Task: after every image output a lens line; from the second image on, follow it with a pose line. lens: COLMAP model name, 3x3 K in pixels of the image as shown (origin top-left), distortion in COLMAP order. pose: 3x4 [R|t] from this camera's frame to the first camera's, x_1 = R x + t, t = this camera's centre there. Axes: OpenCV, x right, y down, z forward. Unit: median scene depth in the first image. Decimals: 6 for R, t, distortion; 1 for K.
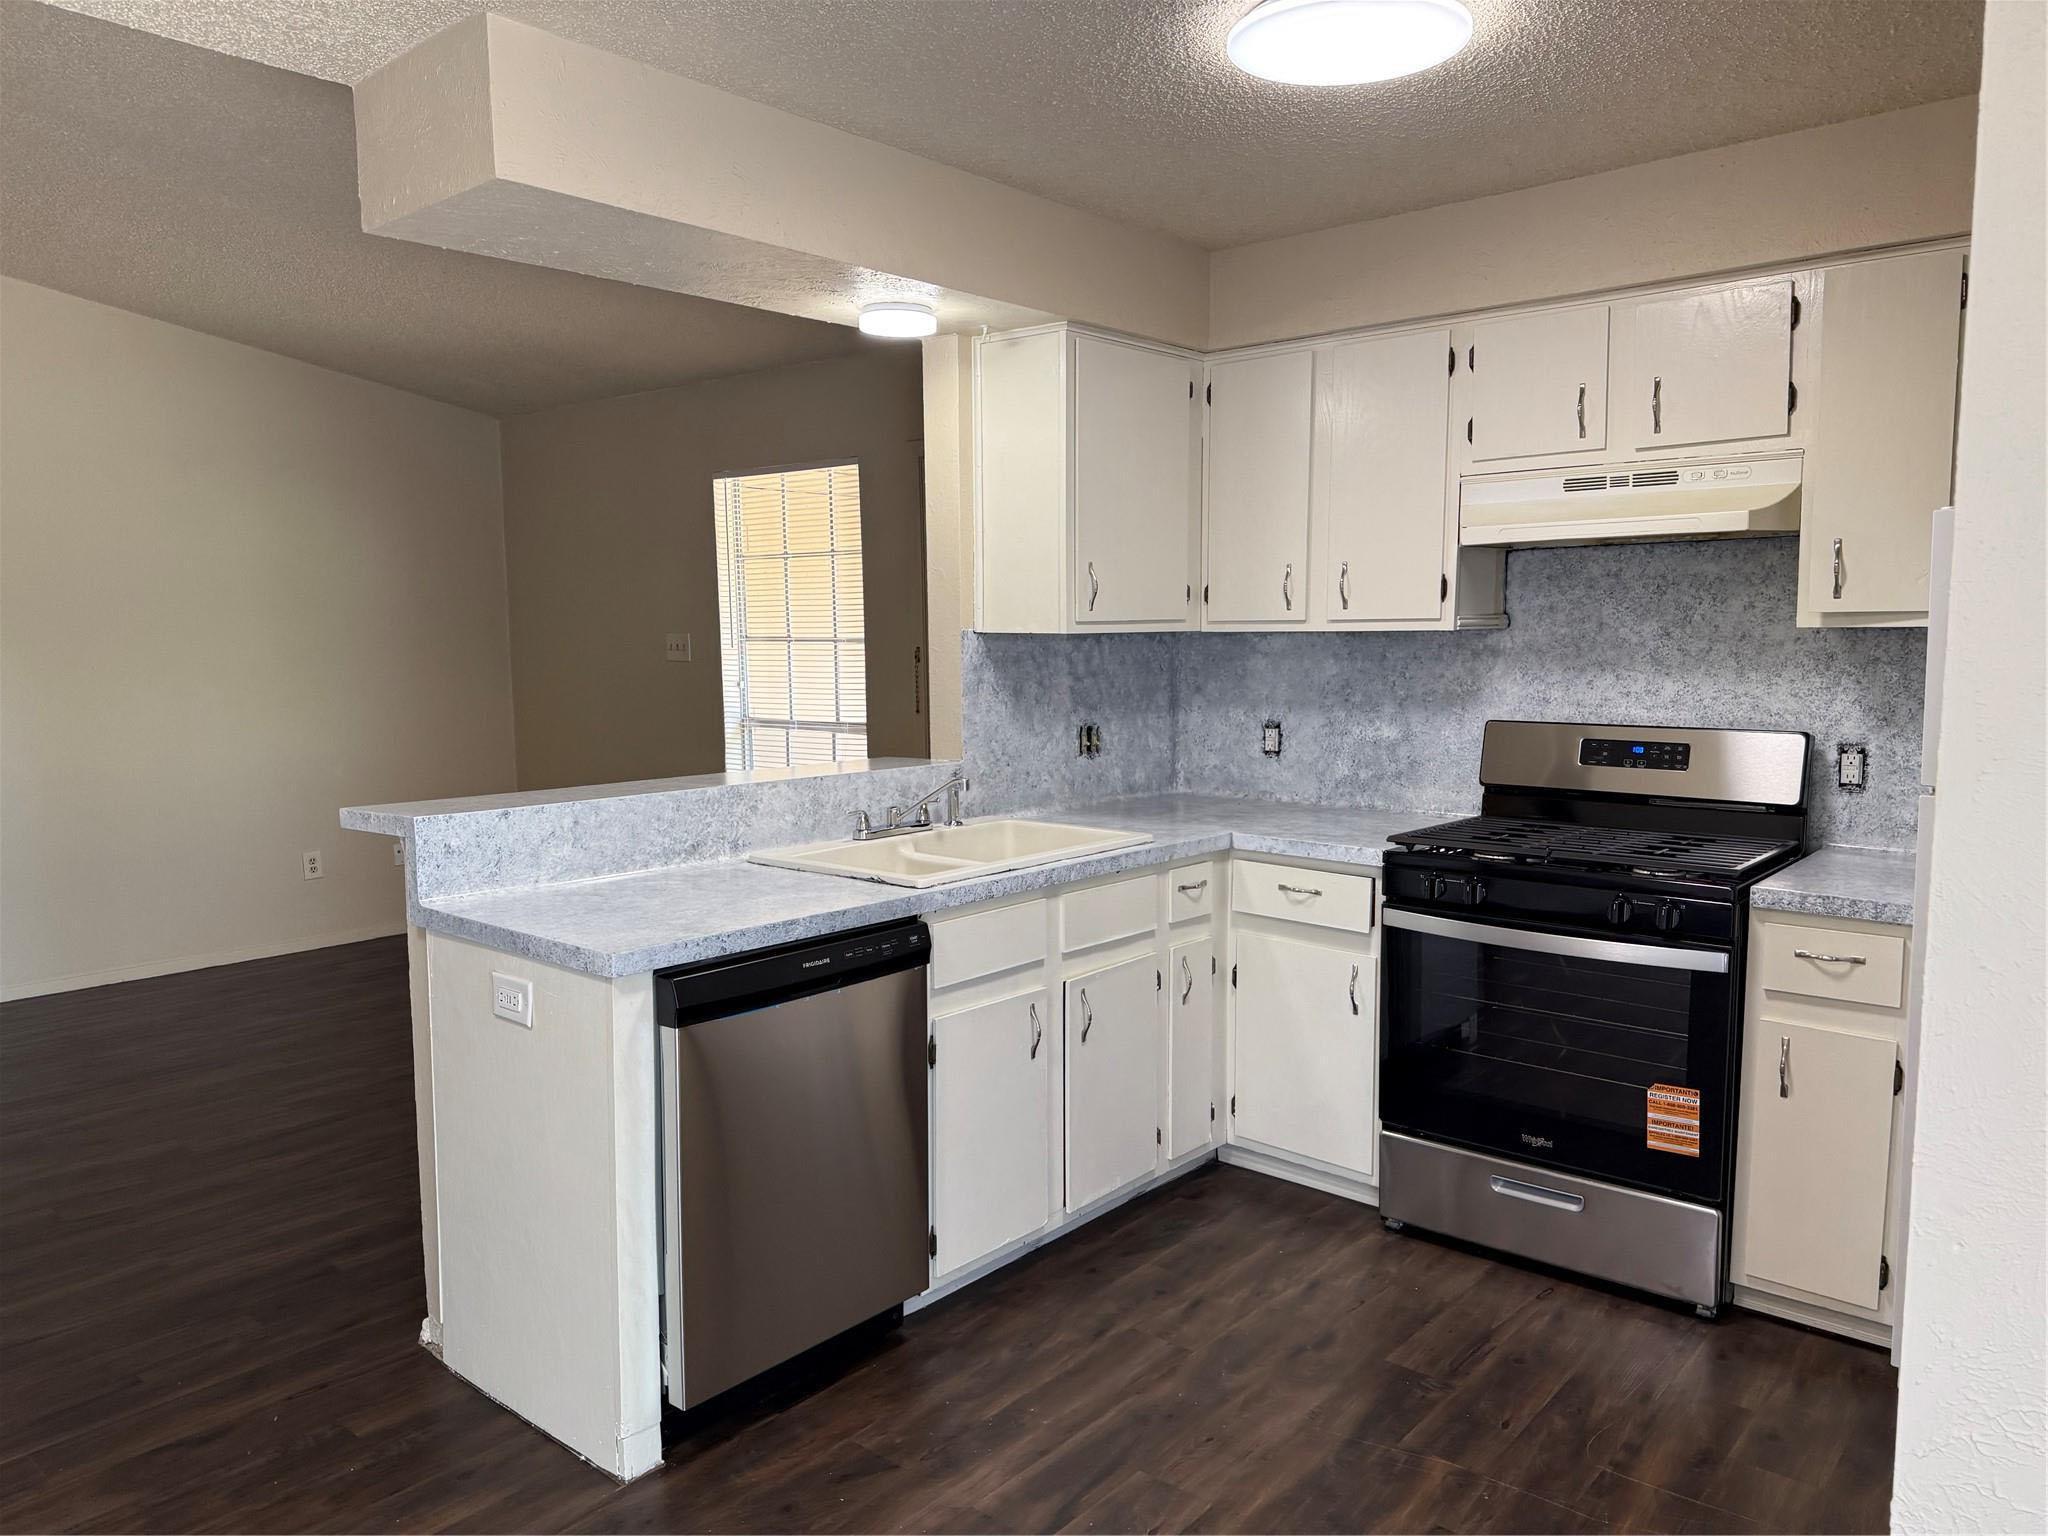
lens RADIAL K [[1433.5, 0, 1028.8], [0, 1433.5, 781.4], [0, 0, 1]] dist [0.157010, -0.255312]
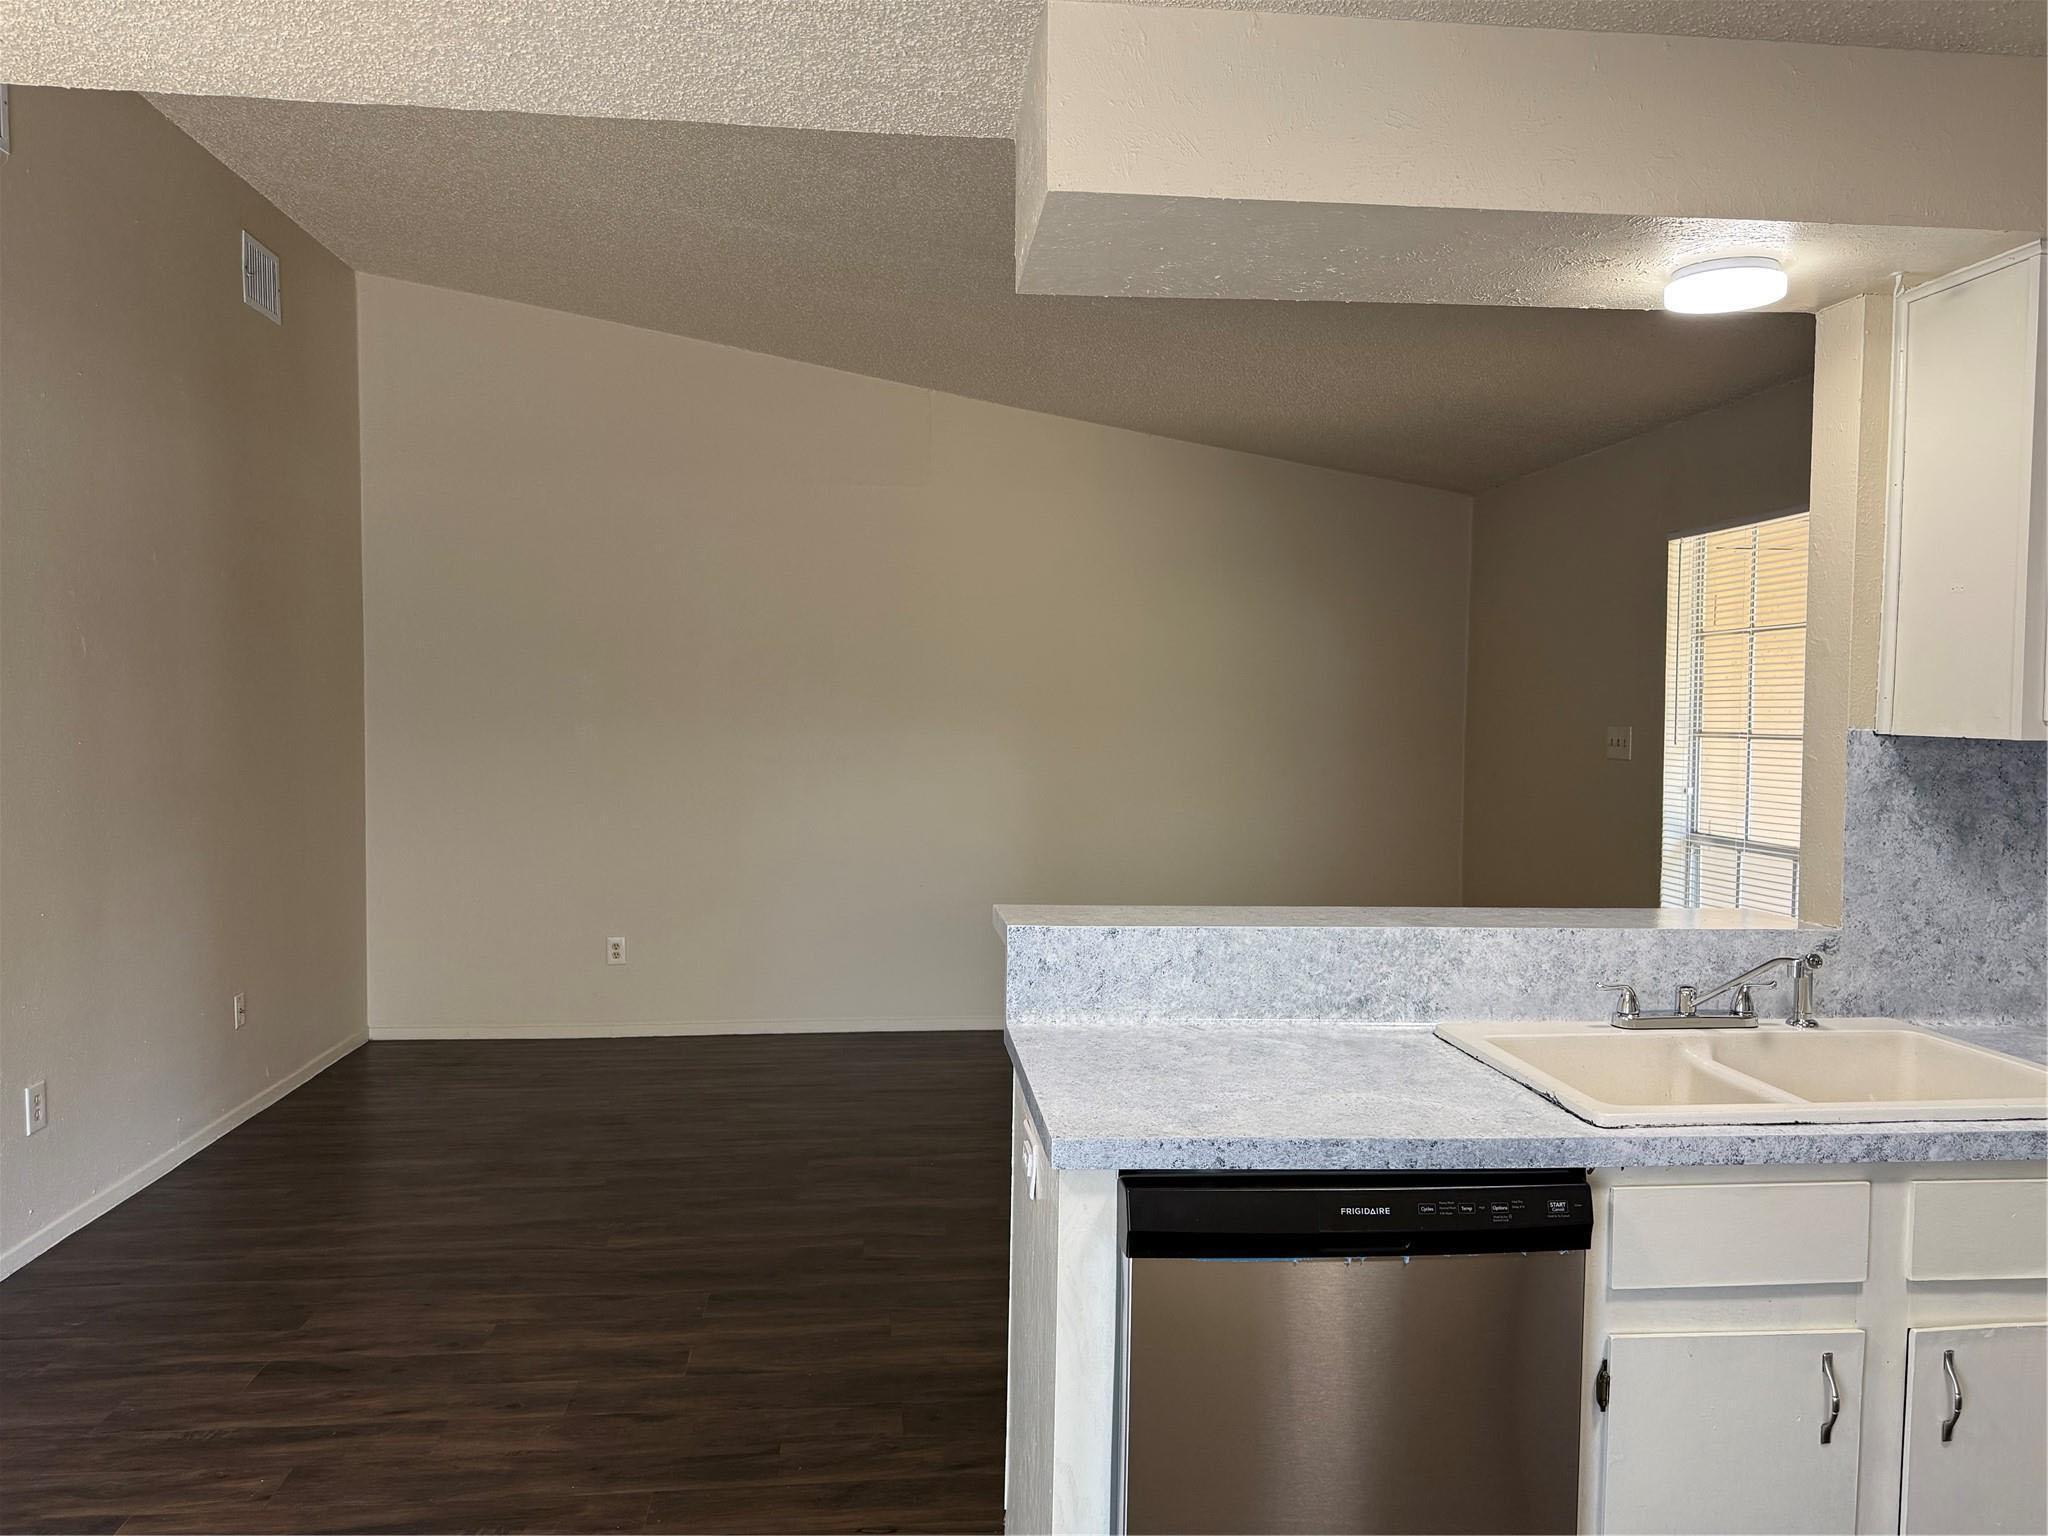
lens RADIAL K [[1443.2, 0, 1005.9], [0, 1443.2, 763.7], [0, 0, 1]] dist [0.068030, -0.099720]
pose [[0.720720, 0.041739, -0.691969, 0.152592], [-0.091408, 0.995192, -0.035177, -0.034466], [0.687174, 0.088605, 0.721070, 0.282025]]
